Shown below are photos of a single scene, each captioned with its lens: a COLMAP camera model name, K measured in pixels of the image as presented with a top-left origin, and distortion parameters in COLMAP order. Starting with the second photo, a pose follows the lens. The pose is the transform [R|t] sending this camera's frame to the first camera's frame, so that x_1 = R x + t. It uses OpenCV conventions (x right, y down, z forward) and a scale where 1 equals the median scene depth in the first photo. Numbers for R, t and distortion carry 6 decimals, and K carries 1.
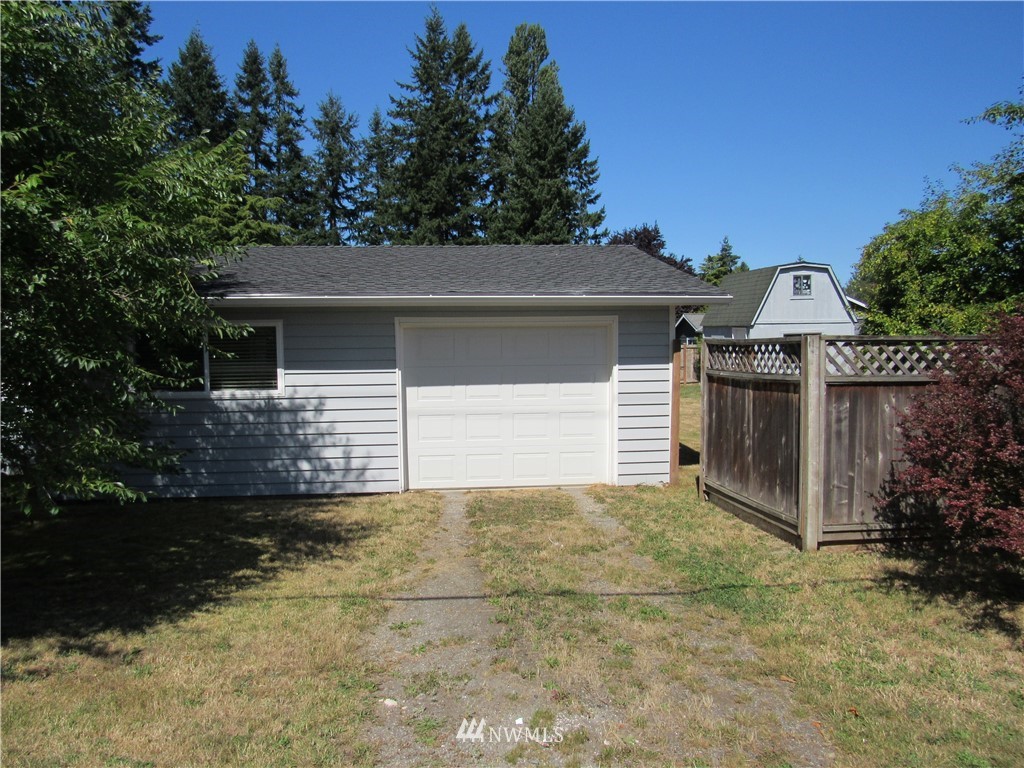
lens RADIAL K [[739.0, 0, 507.4], [0, 739.0, 381.4], [0, 0, 1]] dist [-0.005155, 0.004534]
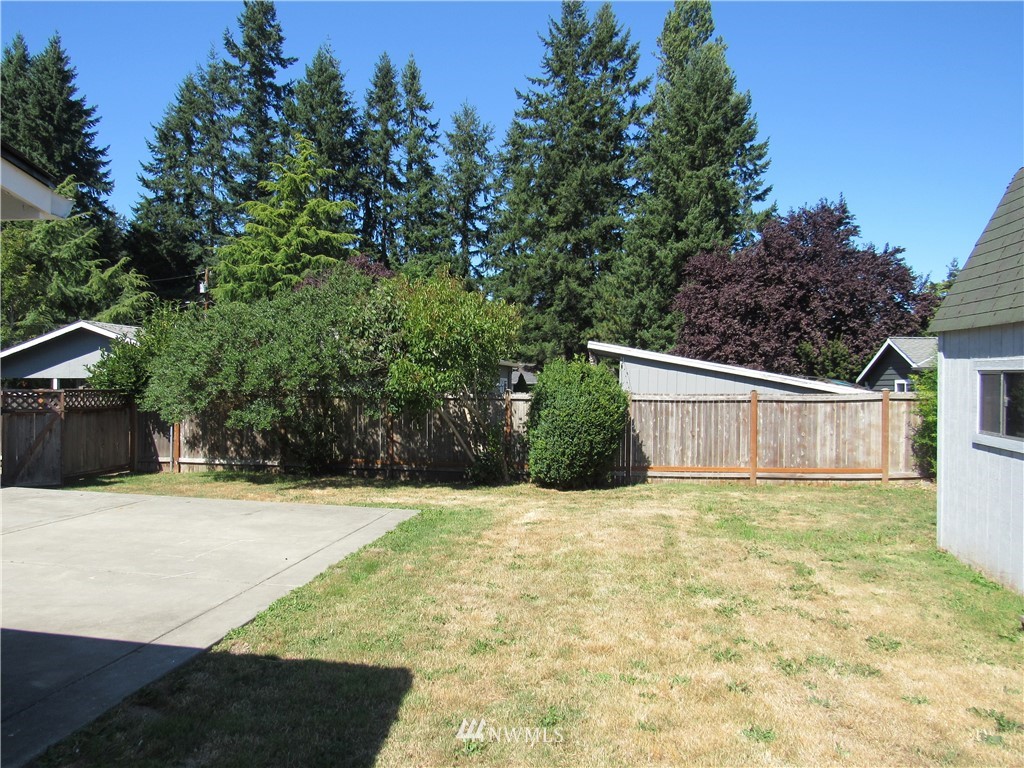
lens RADIAL K [[757.4, 0, 512.0], [0, 757.4, 384.0], [0, 0, 1]] dist [-0.008791, -0.001912]
pose [[0.971607, 0.016449, -0.236029, 0.039529], [-0.029124, 0.998309, -0.050313, -0.007431], [0.234803, 0.055759, 0.970443, 0.152961]]
